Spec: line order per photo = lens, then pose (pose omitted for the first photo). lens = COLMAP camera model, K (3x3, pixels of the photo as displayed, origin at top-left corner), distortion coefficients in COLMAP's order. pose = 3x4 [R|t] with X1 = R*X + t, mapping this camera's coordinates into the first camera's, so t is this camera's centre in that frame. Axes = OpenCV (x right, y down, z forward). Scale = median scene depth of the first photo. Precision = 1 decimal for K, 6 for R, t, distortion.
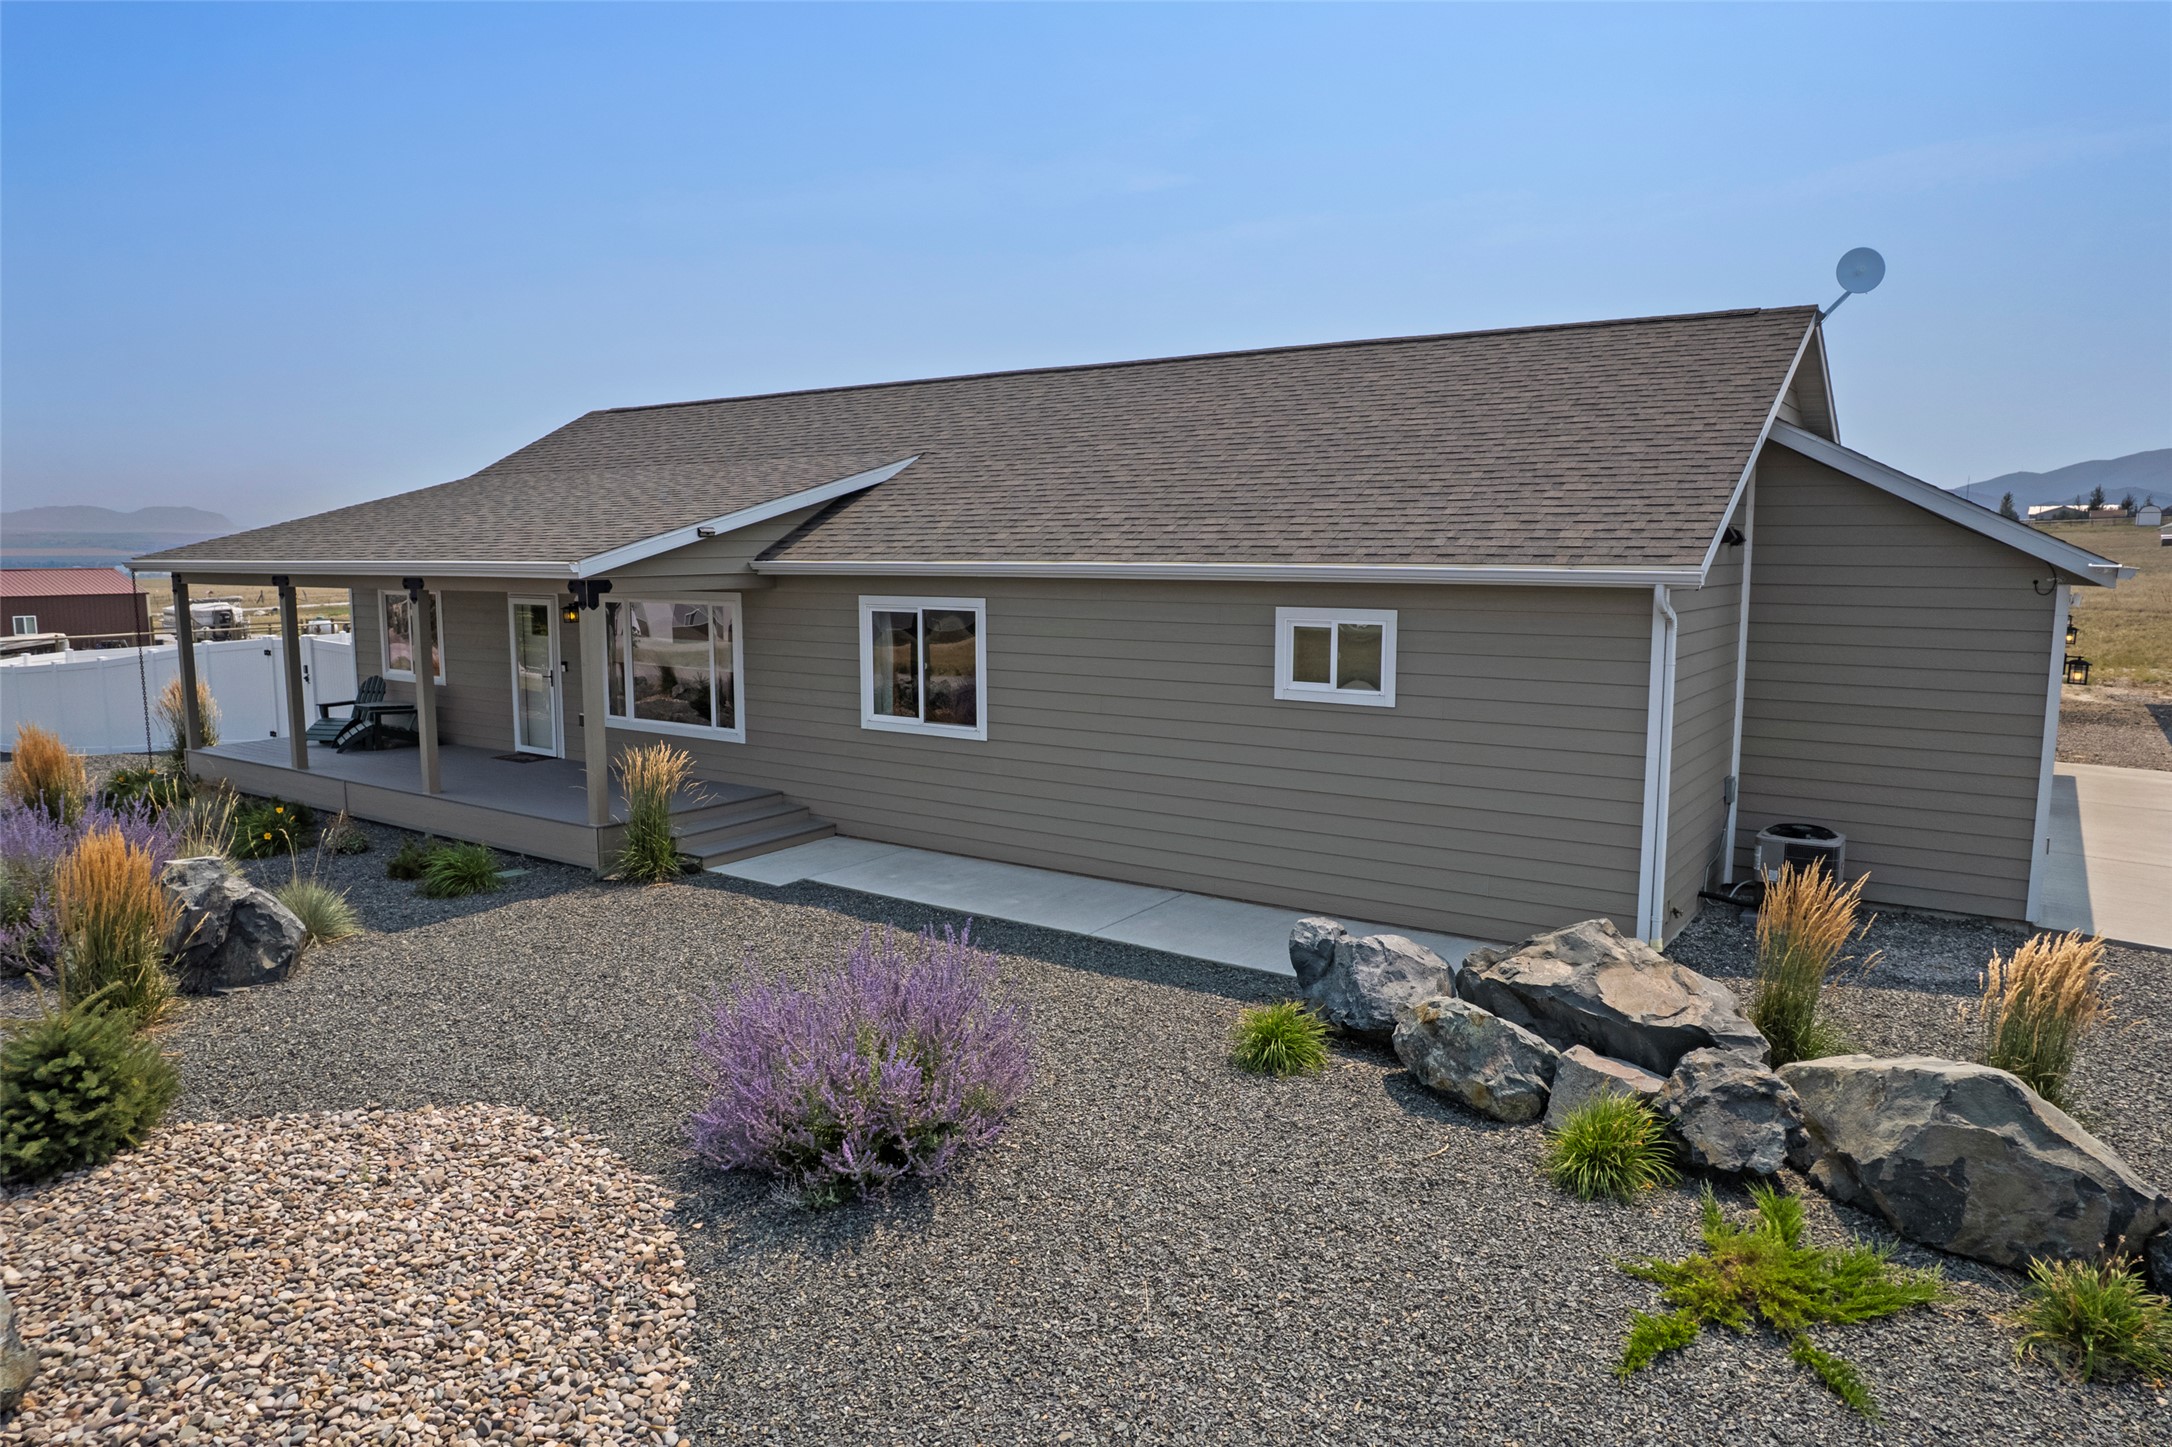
lens RADIAL K [[1399.7, 0, 1089.3], [0, 1399.7, 719.8], [0, 0, 1]] dist [-0.082232, 0.075274]
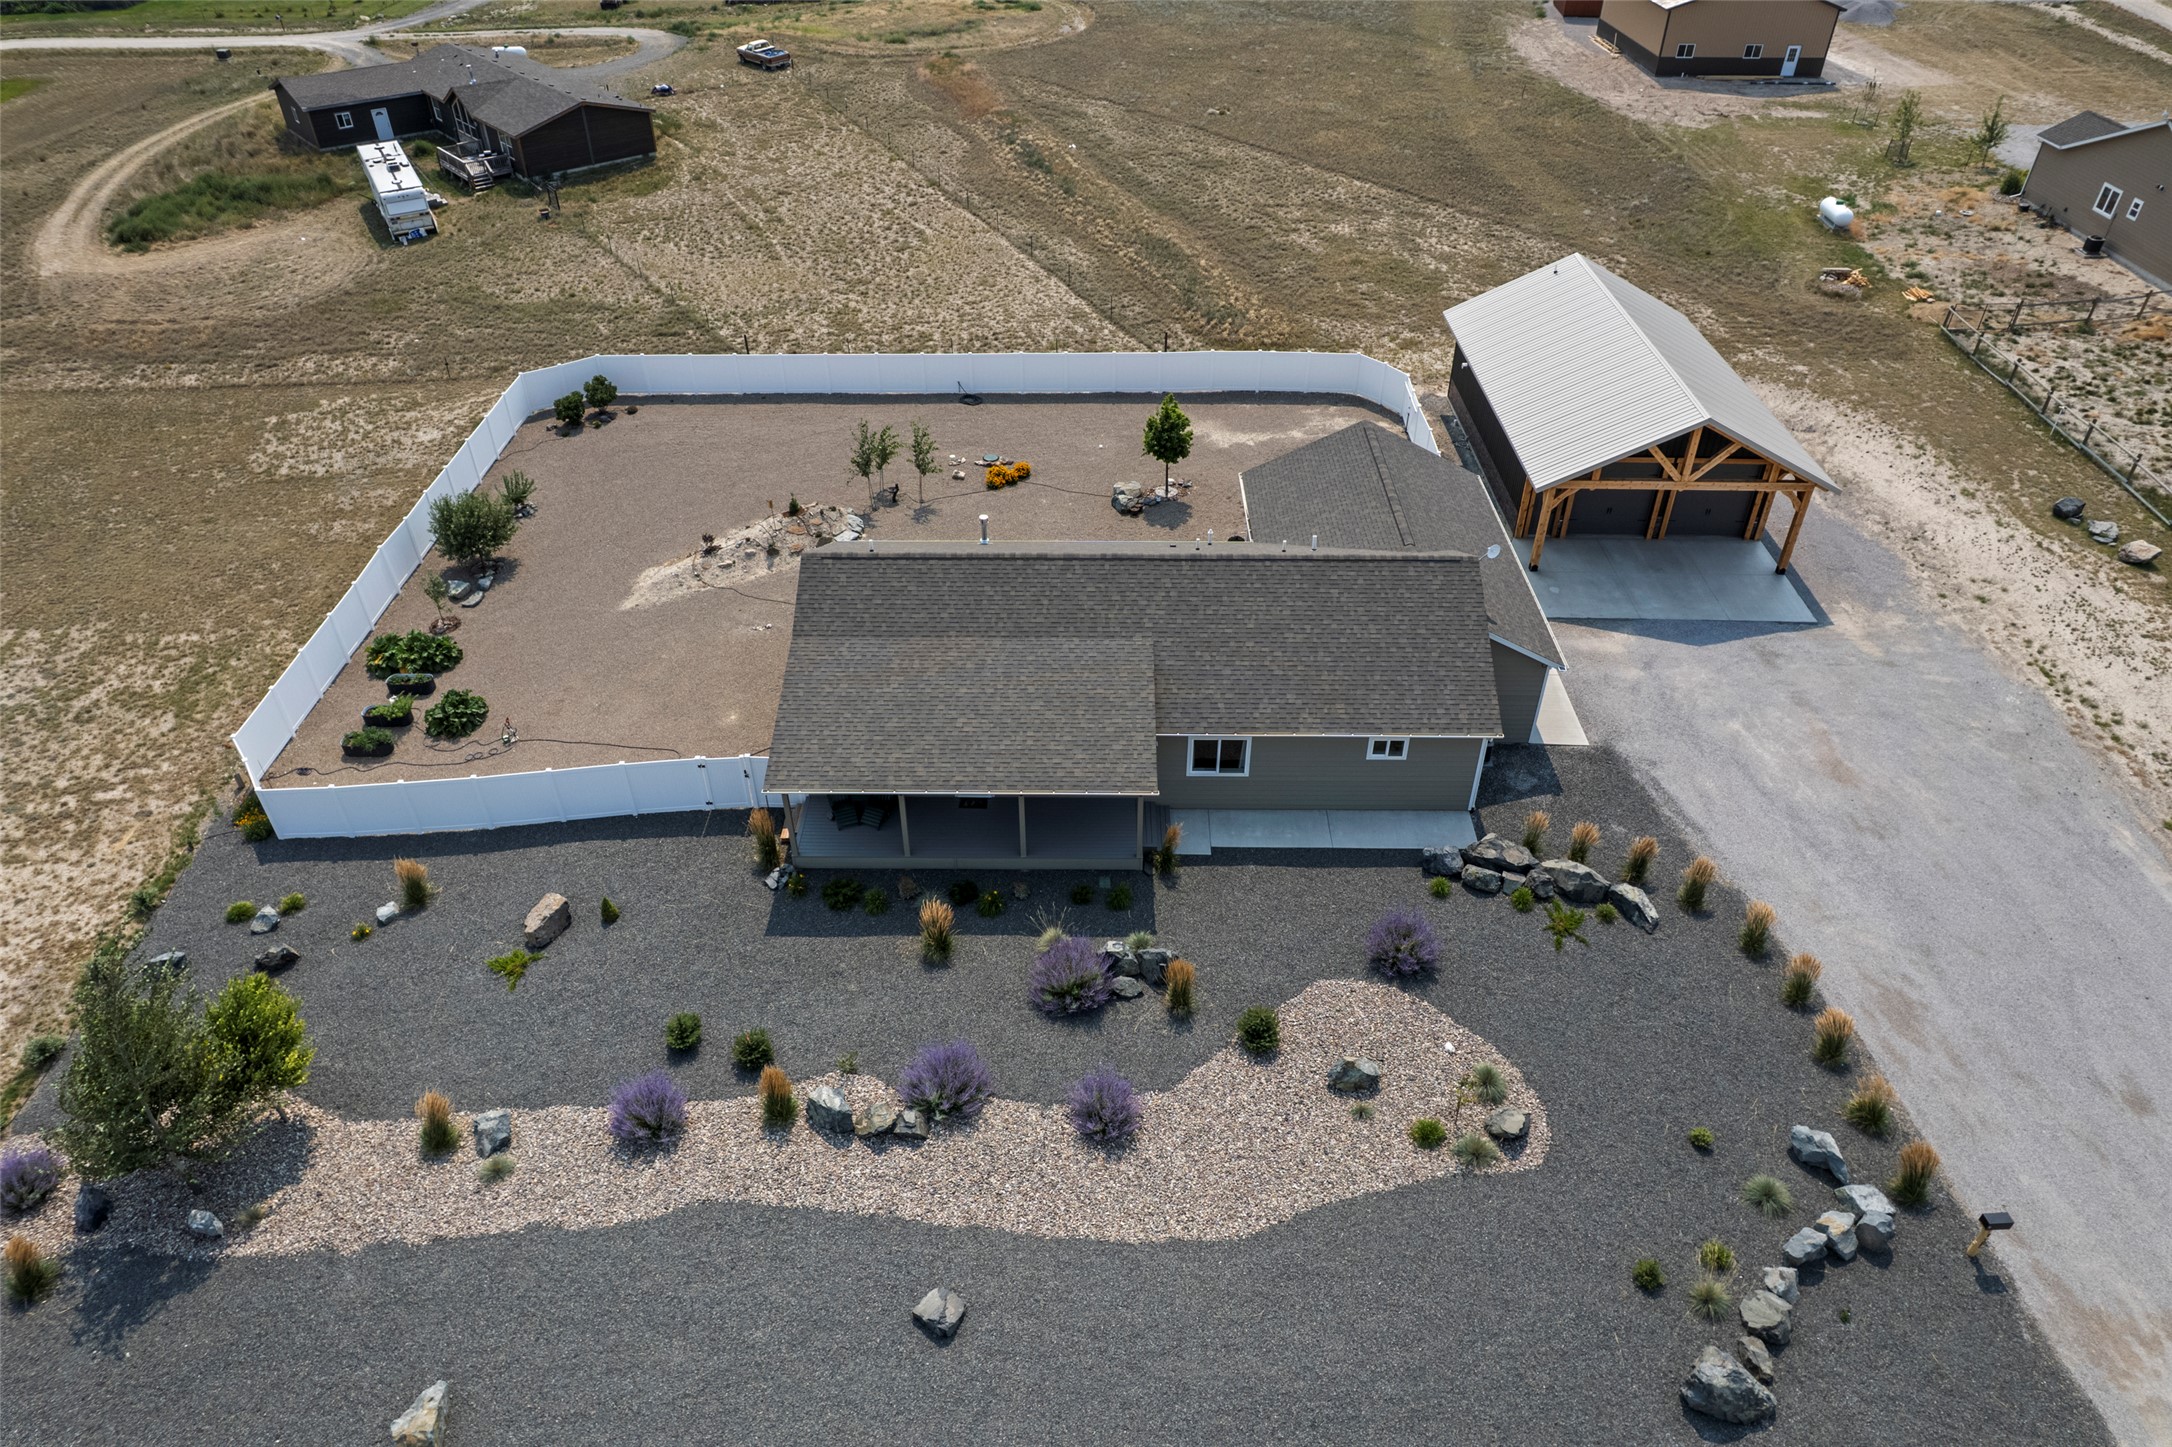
lens RADIAL K [[1394.0, 0, 1089.6], [0, 1394.0, 726.1], [0, 0, 1]] dist [-0.082678, 0.075332]
pose [[0.825274, -0.343363, 0.448357, -1.869980], [0.069583, 0.849705, 0.522646, -1.867979], [-0.560429, -0.400129, 0.725132, -0.955031]]
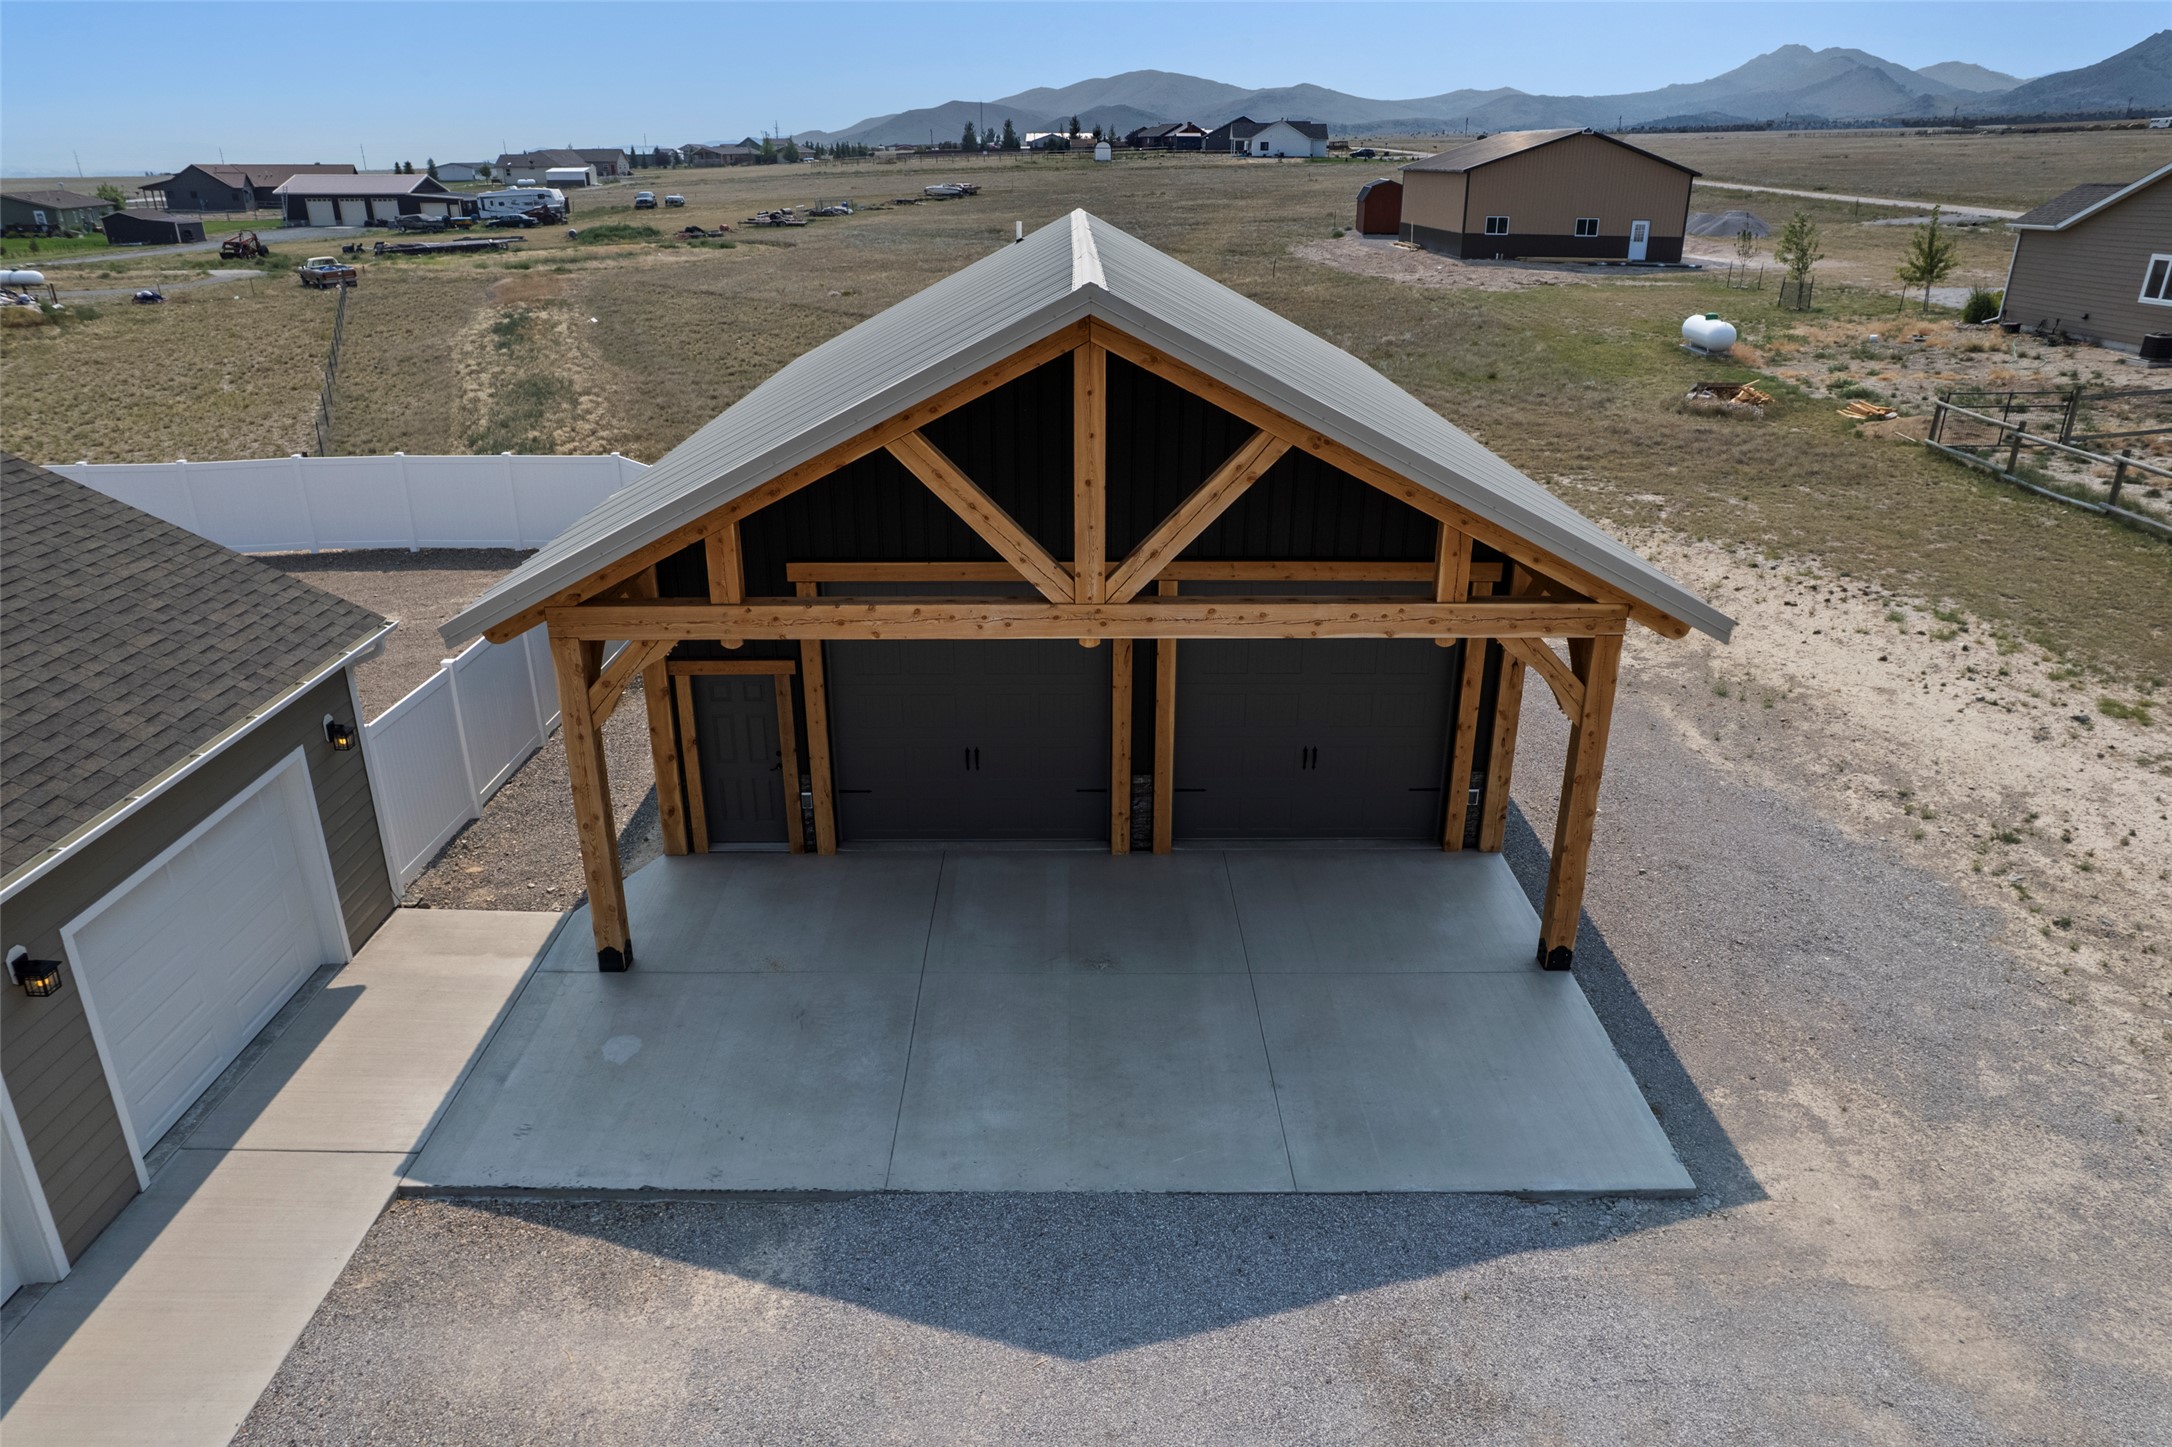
lens RADIAL K [[1394.0, 0, 1089.6], [0, 1394.0, 726.1], [0, 0, 1]] dist [-0.082678, 0.075332]
pose [[0.812992, -0.218959, 0.539538, 1.139353], [0.068948, 0.956285, 0.284193, -0.411392], [-0.578179, -0.193846, 0.792549, 0.501239]]
